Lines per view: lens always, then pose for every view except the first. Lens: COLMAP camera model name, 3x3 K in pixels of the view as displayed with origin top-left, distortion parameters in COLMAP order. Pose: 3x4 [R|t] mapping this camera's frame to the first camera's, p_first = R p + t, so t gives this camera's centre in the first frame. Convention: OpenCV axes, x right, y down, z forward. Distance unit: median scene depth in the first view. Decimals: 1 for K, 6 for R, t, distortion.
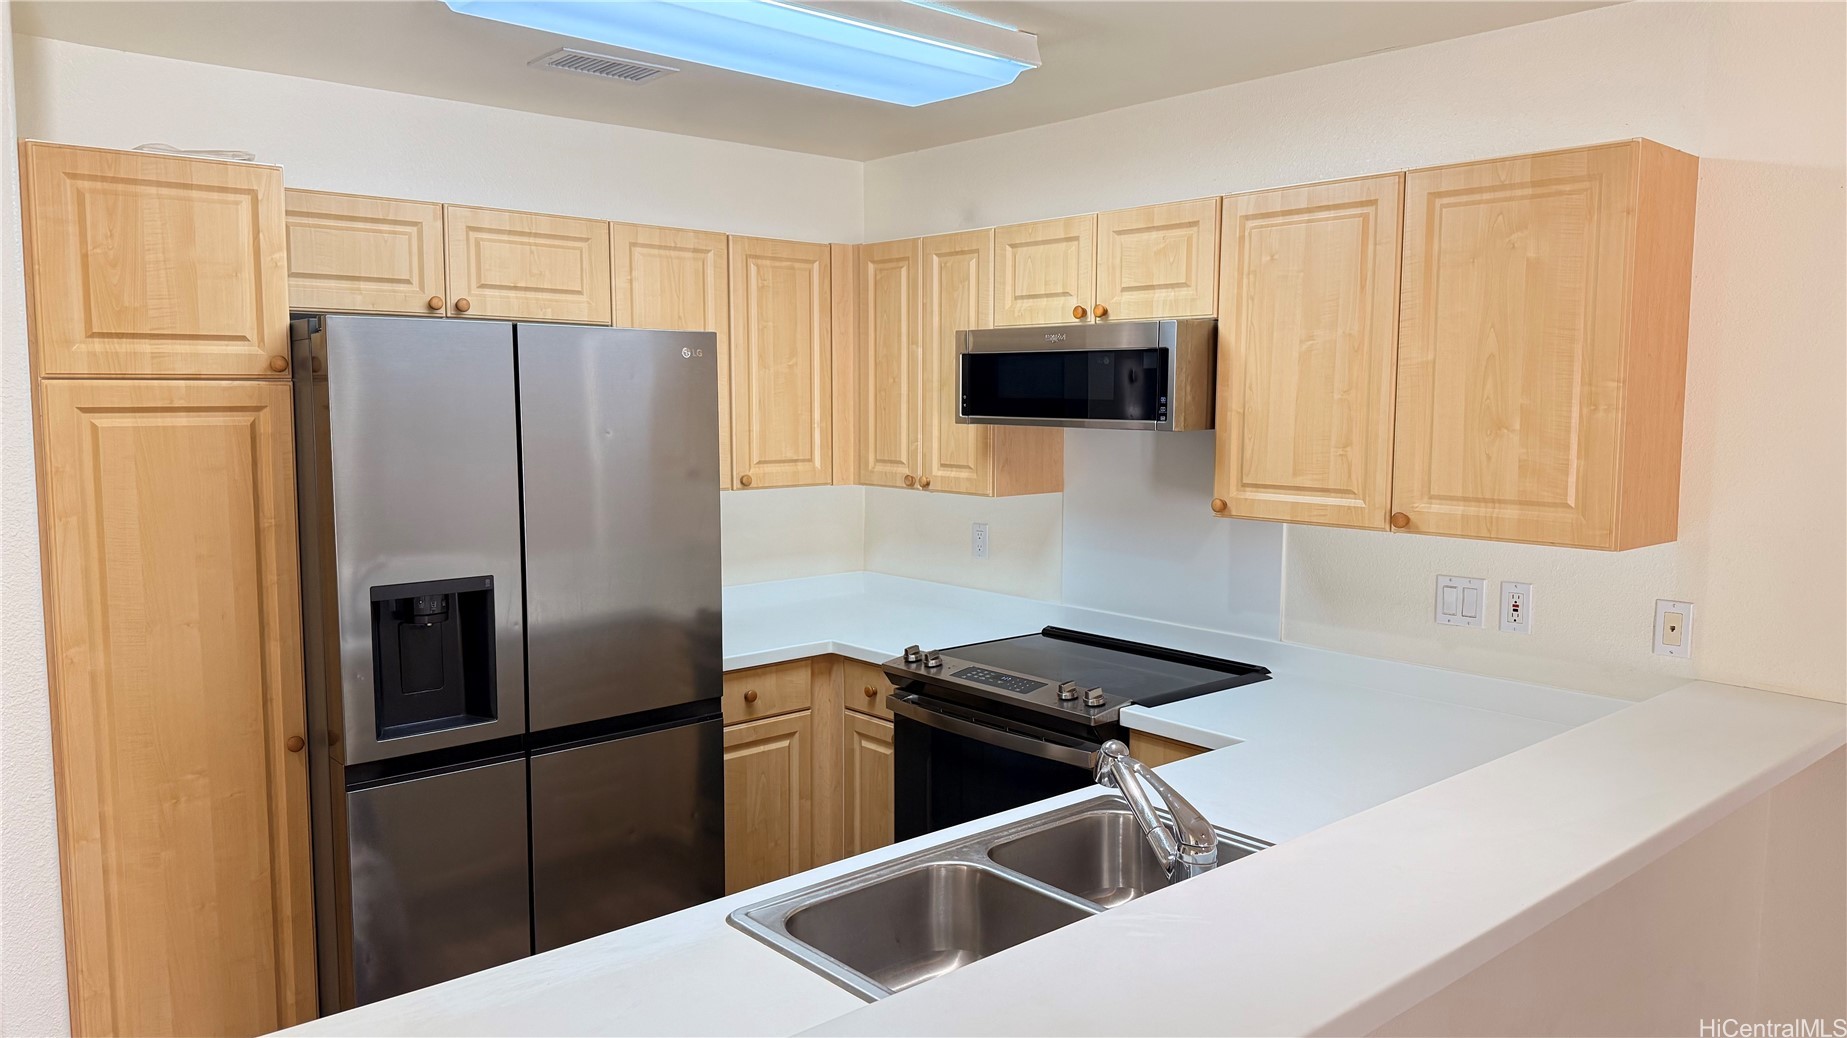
lens RADIAL K [[1294.4, 0, 923.2], [0, 1294.4, 525.9], [0, 0, 1]] dist [-0.004370, -0.009399]
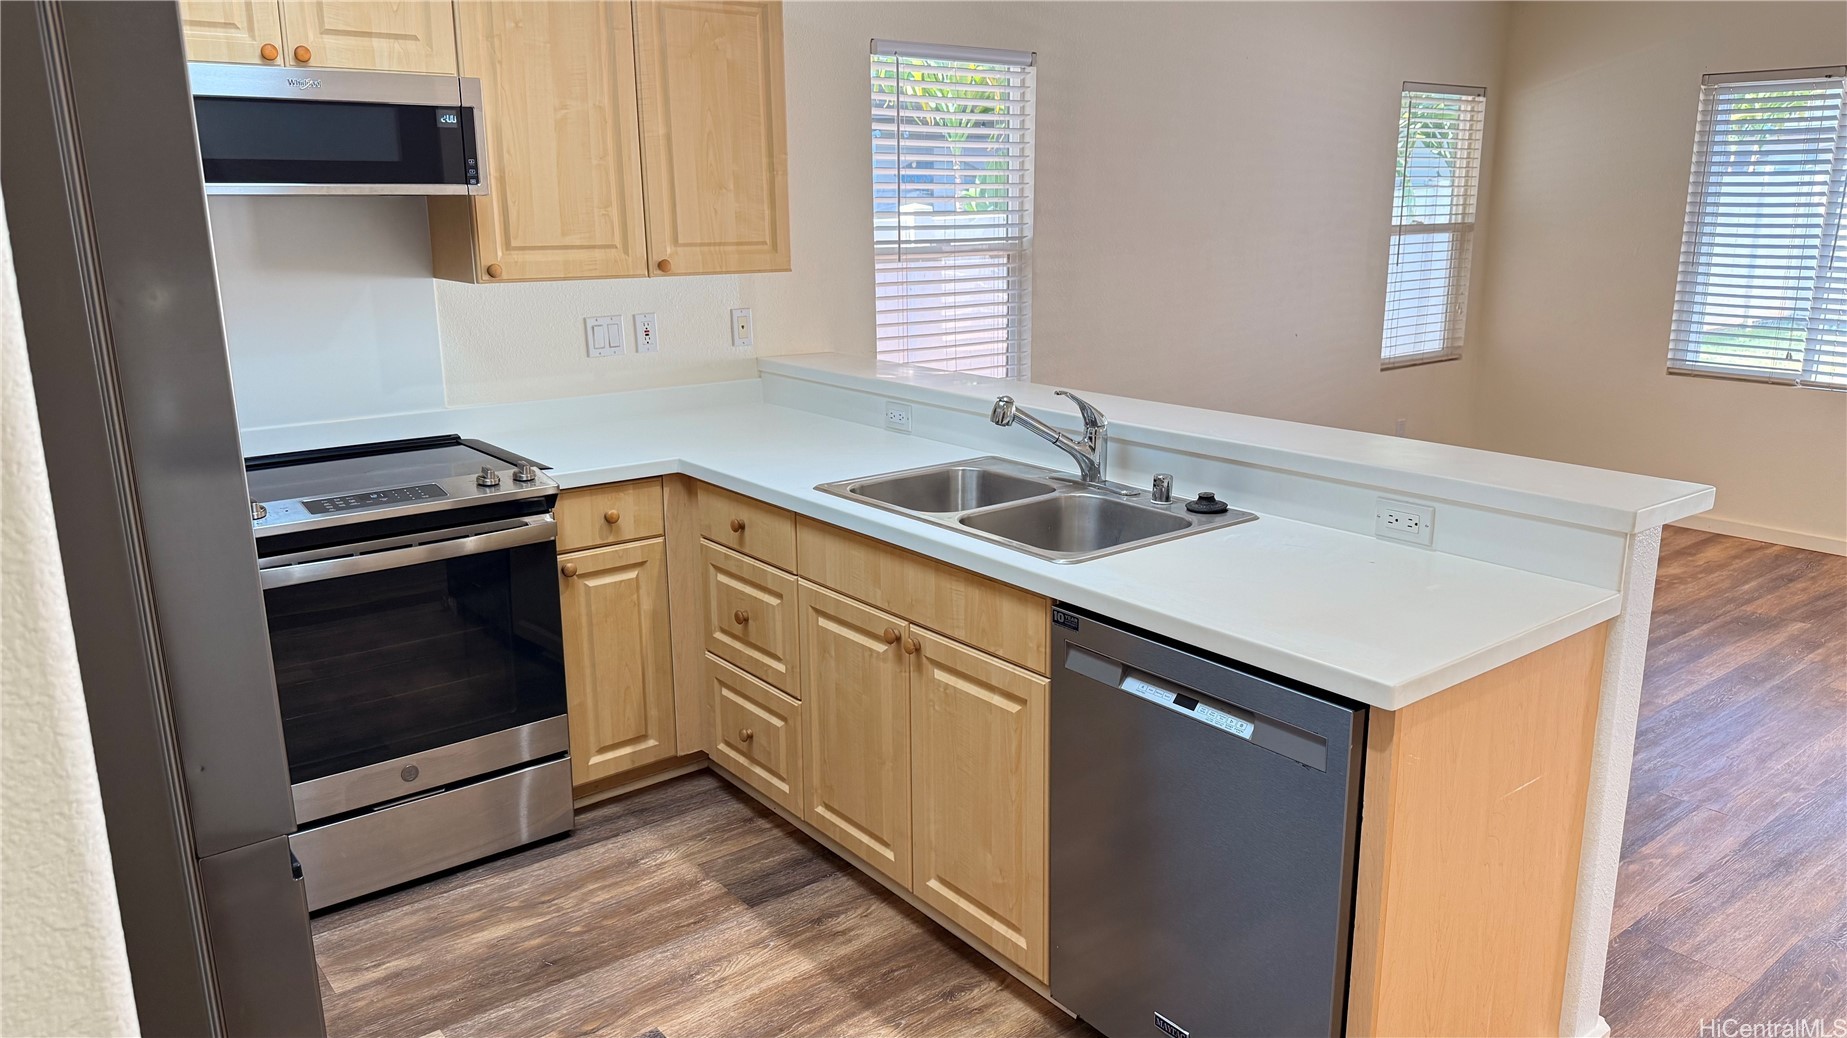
lens RADIAL K [[1294.4, 0, 918.3], [0, 1294.4, 511.4], [0, 0, 1]] dist [-0.004370, -0.009399]
pose [[0.080432, -0.236359, 0.968331, -0.820900], [0.098609, 0.968600, 0.228234, -0.033119], [-0.991870, 0.077129, 0.101213, 0.612615]]
